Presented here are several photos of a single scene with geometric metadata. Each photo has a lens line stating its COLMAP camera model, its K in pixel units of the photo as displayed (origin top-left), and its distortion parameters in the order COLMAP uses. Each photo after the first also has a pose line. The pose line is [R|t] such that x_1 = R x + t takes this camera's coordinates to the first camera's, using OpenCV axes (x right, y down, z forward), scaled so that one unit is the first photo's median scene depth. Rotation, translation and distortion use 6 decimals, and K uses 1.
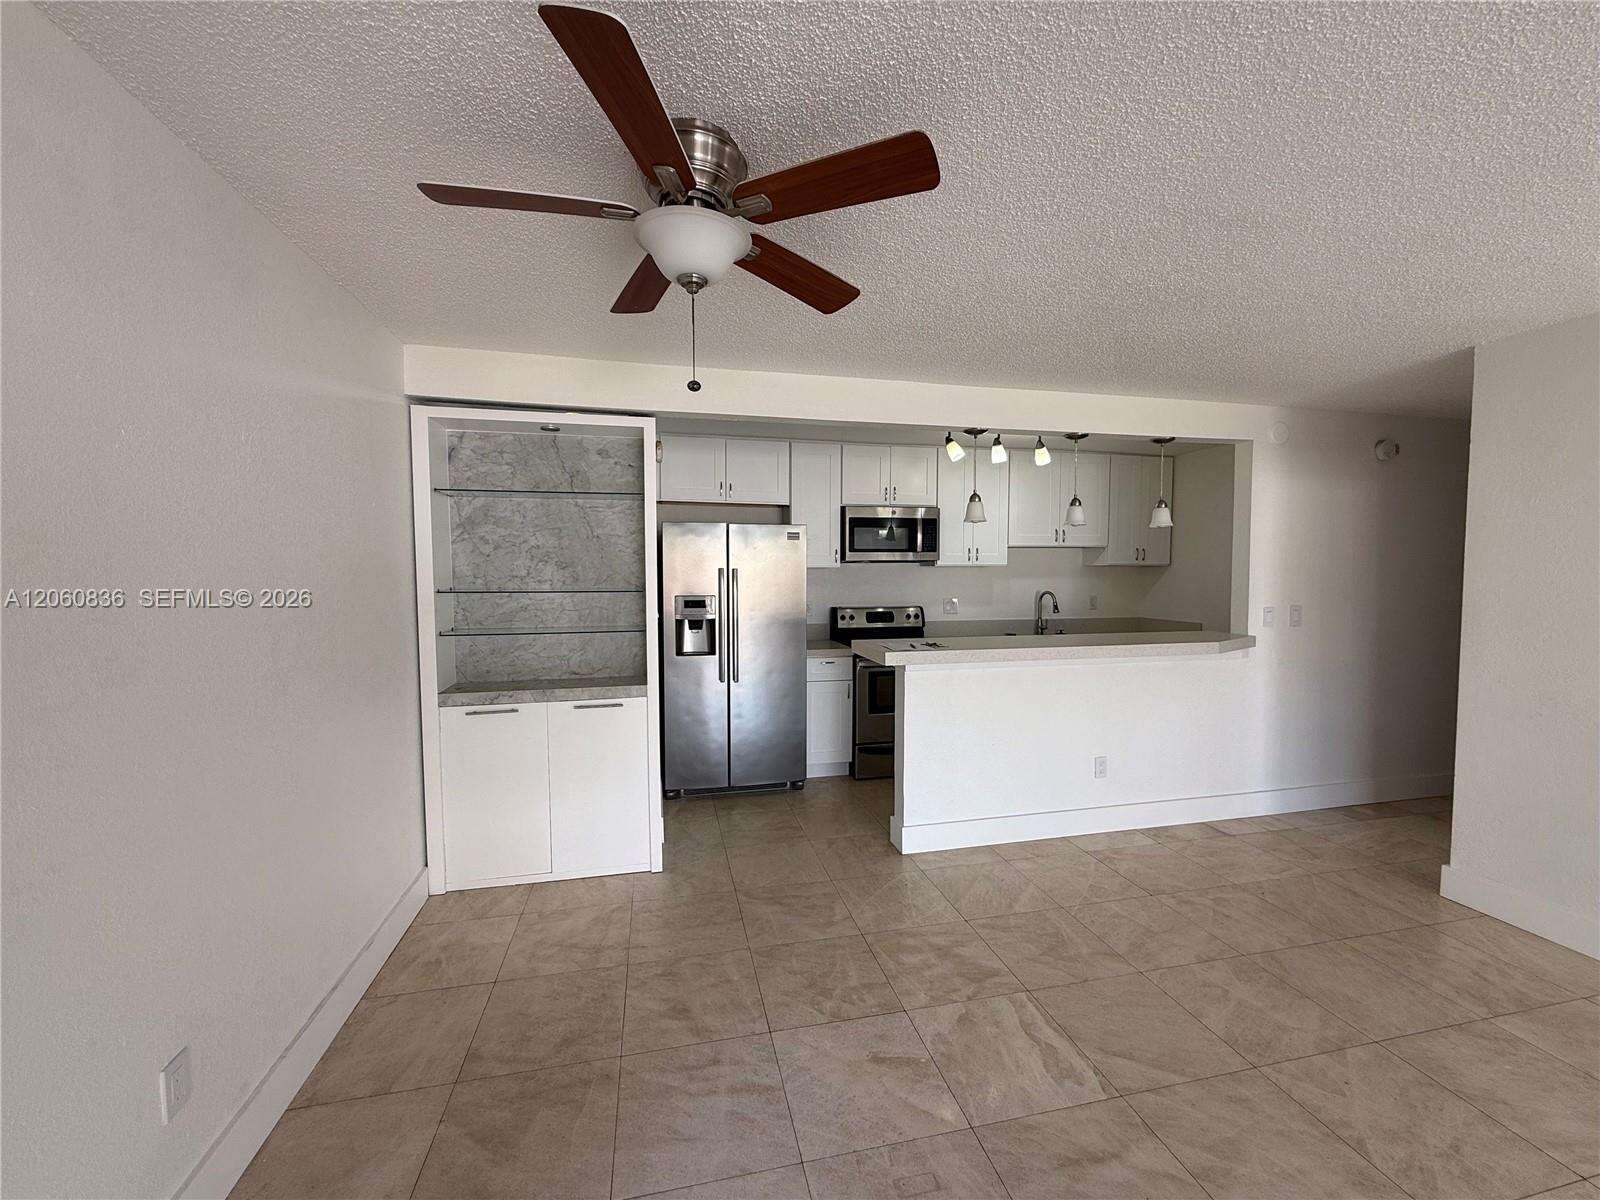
lens RADIAL K [[634.9, 0, 798.0], [0, 634.9, 598.3], [0, 0, 1]] dist [-0.001087, 0.000085]
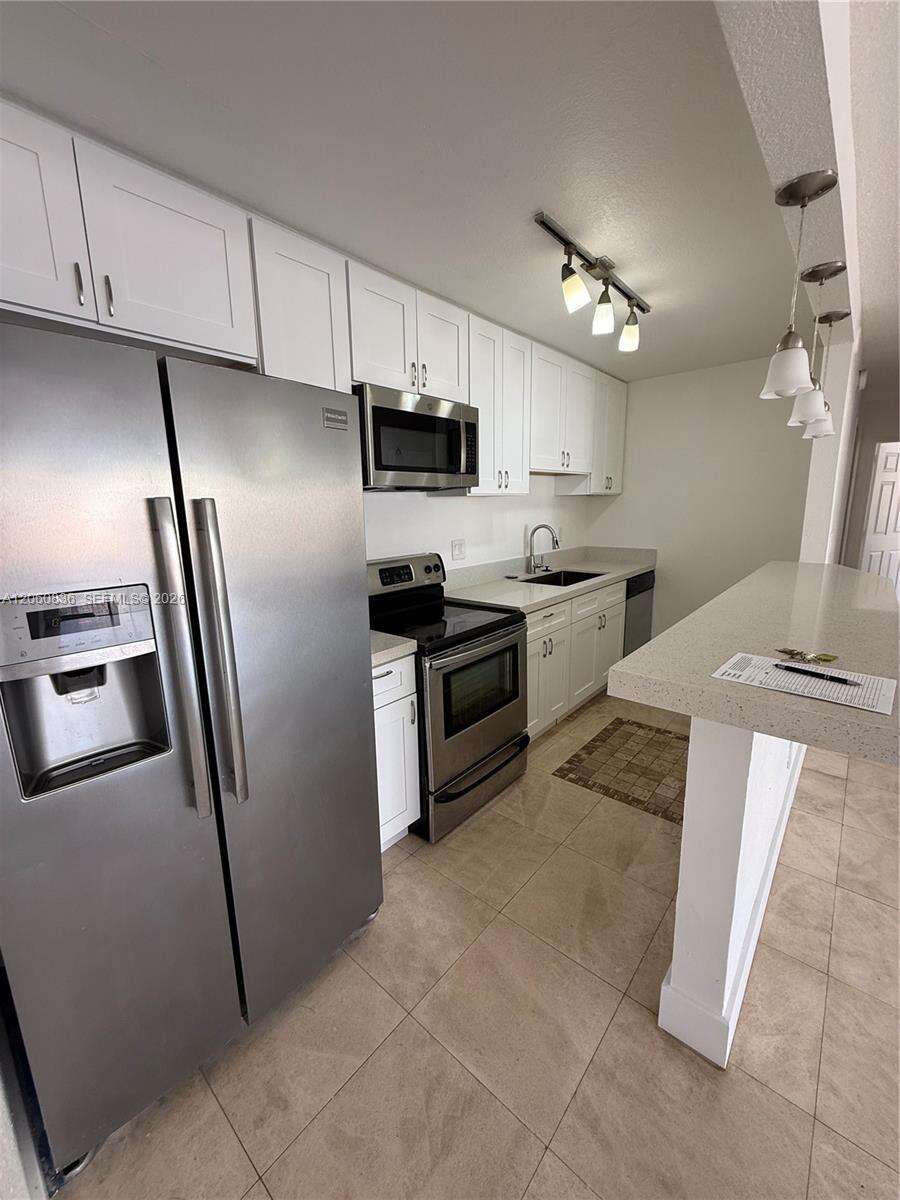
lens RADIAL K [[476.1, 0, 450.6], [0, 476.1, 597.8], [0, 0, 1]] dist [-0.001087, 0.000085]
pose [[0.805281, -0.131047, 0.578229, -0.184006], [0.047742, 0.986433, 0.157072, -0.035393], [-0.590968, -0.098881, 0.800612, 0.888083]]
